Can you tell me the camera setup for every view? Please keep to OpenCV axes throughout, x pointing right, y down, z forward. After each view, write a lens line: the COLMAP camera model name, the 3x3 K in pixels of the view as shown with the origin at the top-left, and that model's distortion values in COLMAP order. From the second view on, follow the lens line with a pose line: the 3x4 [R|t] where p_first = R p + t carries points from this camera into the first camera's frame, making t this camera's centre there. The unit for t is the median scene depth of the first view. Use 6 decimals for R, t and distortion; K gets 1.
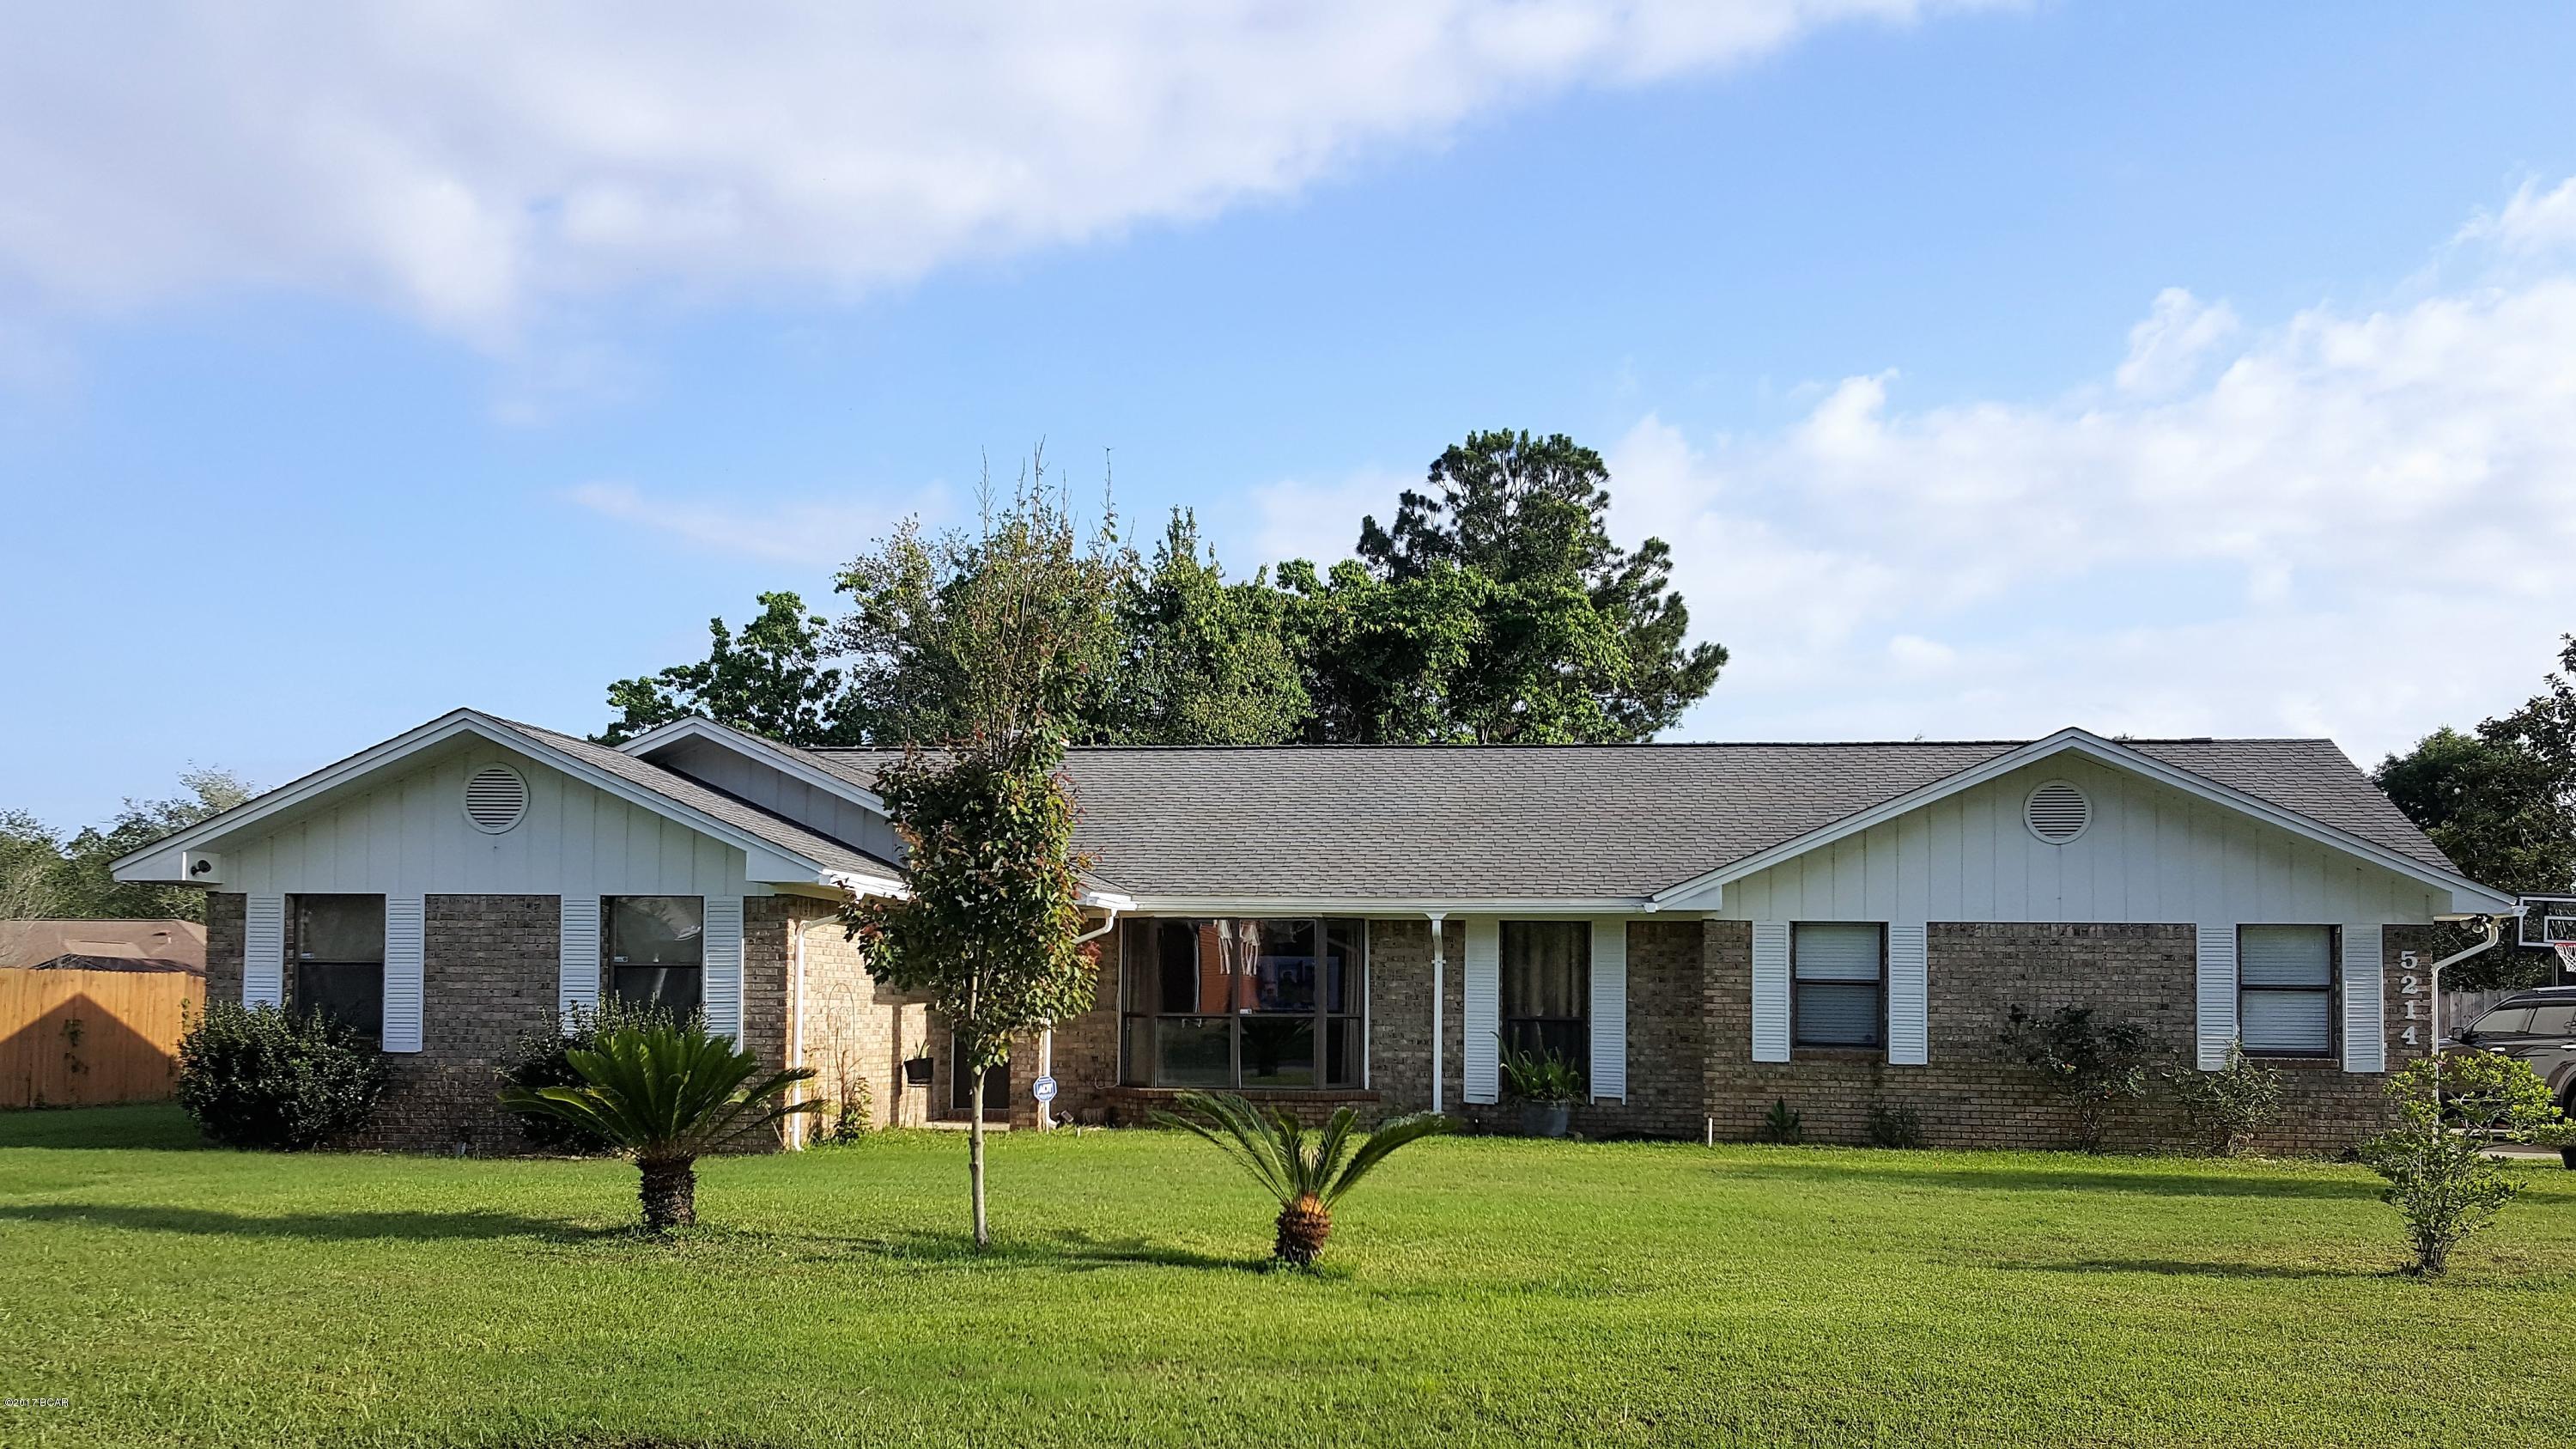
lens RADIAL K [[2469.9, 0, 1235.0], [0, 2469.9, 890.7], [0, 0, 1]] dist [0.059559, -0.011082]
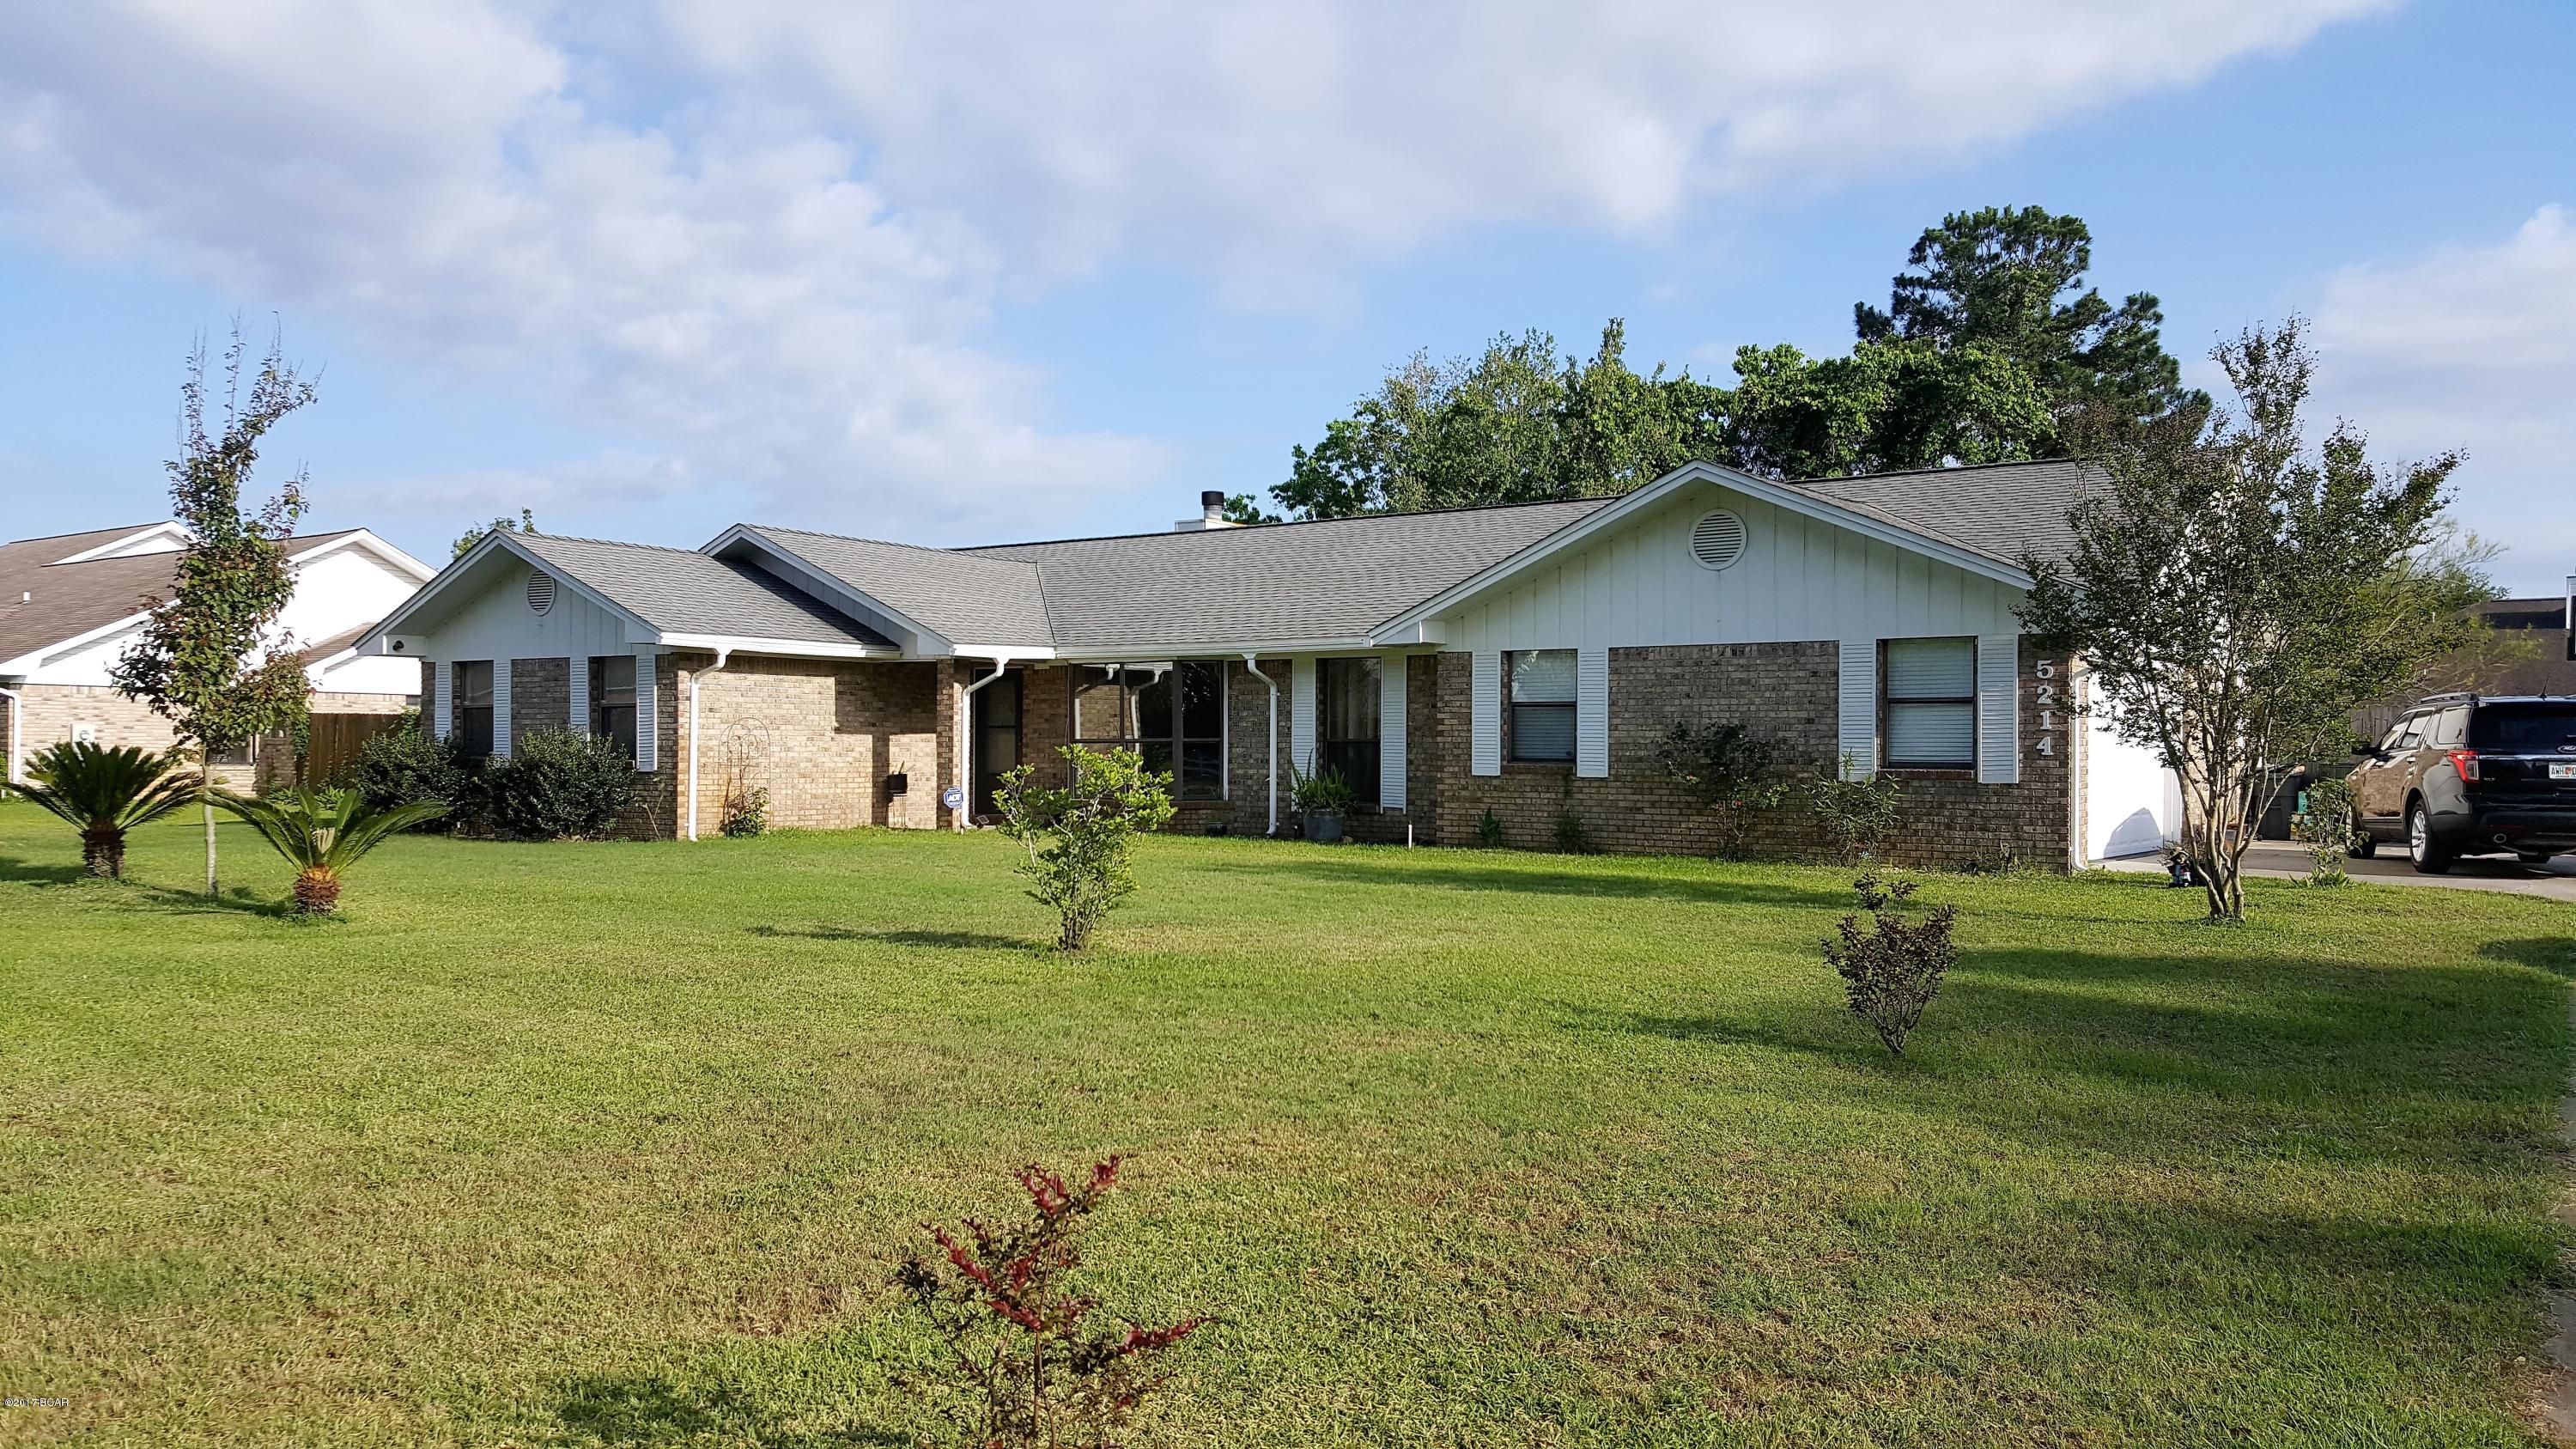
lens RADIAL K [[1988.3, 0, 1245.9], [0, 1988.3, 730.8], [0, 0, 1]] dist [0.163340, -0.381124]
pose [[0.887505, -0.012006, -0.460641, 0.541422], [0.027876, 0.999229, 0.027664, 0.020468], [0.459954, -0.037393, 0.887155, 0.144412]]
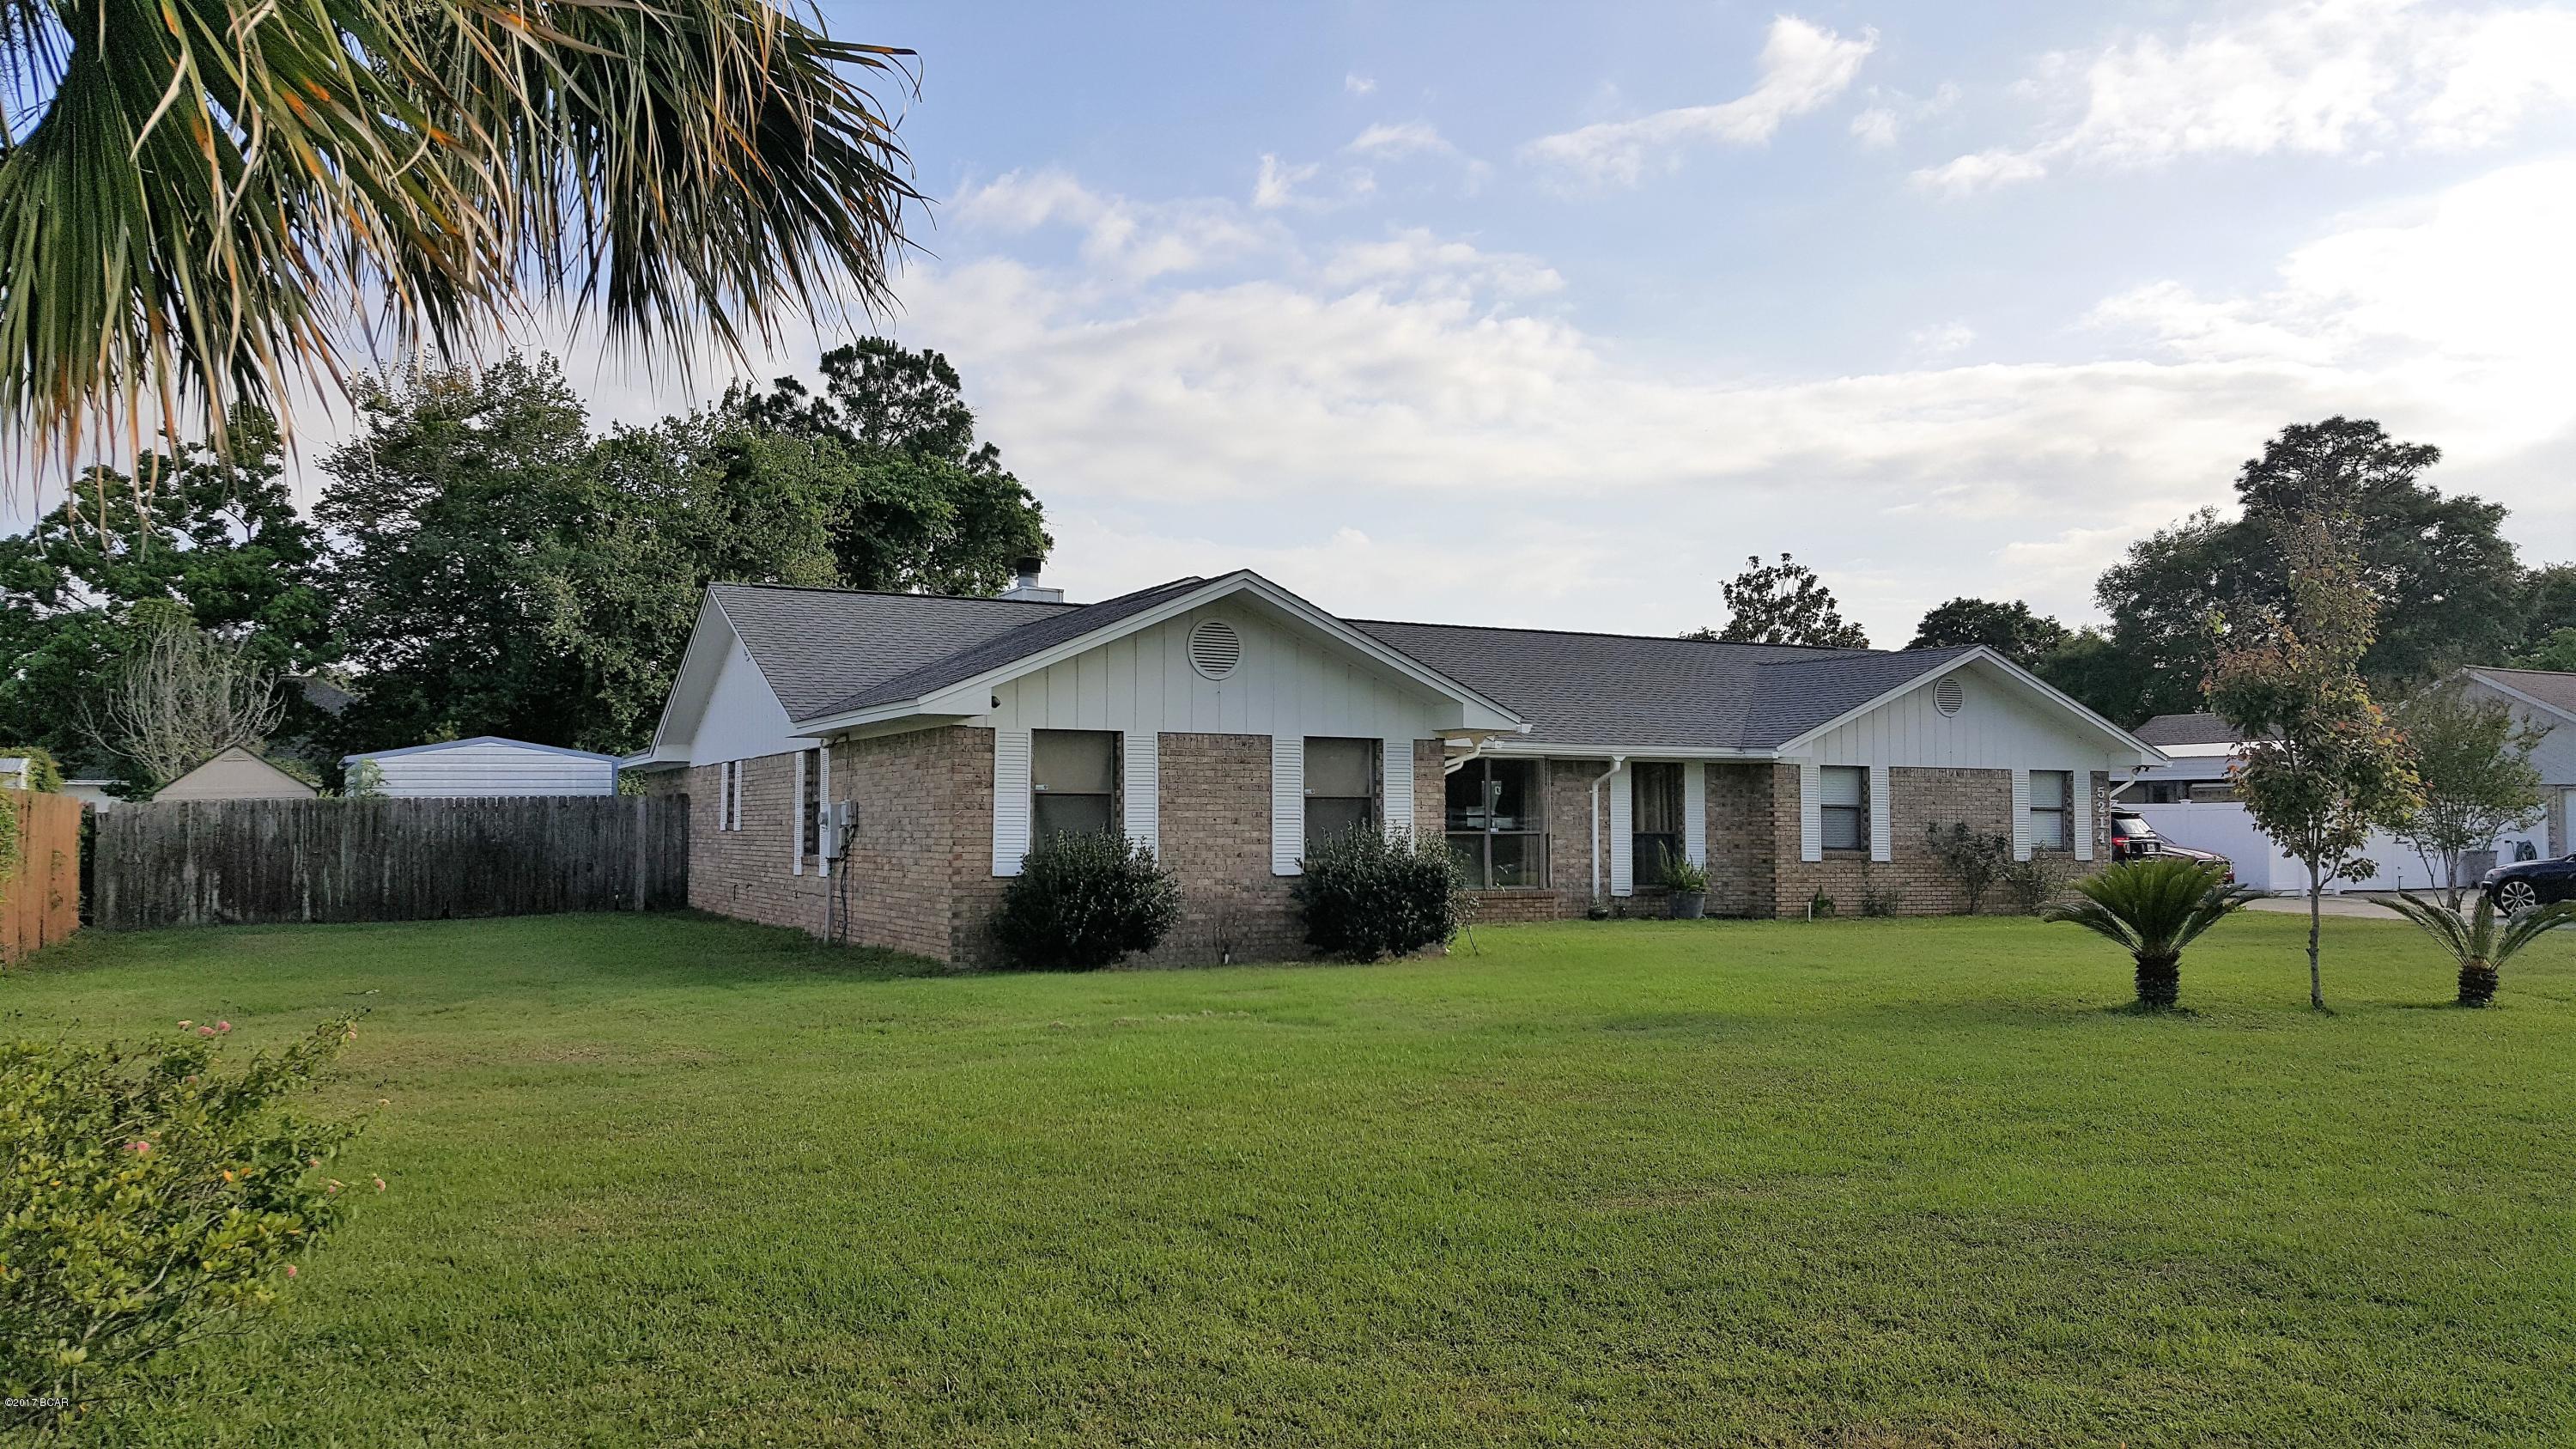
lens RADIAL K [[1988.3, 0, 1245.9], [0, 1988.3, 730.8], [0, 0, 1]] dist [0.163340, -0.381124]
pose [[0.816600, 0.018456, 0.576909, -0.737071], [-0.022953, 0.999736, 0.000506, -0.000329], [-0.576748, -0.013655, 0.816808, 0.233707]]
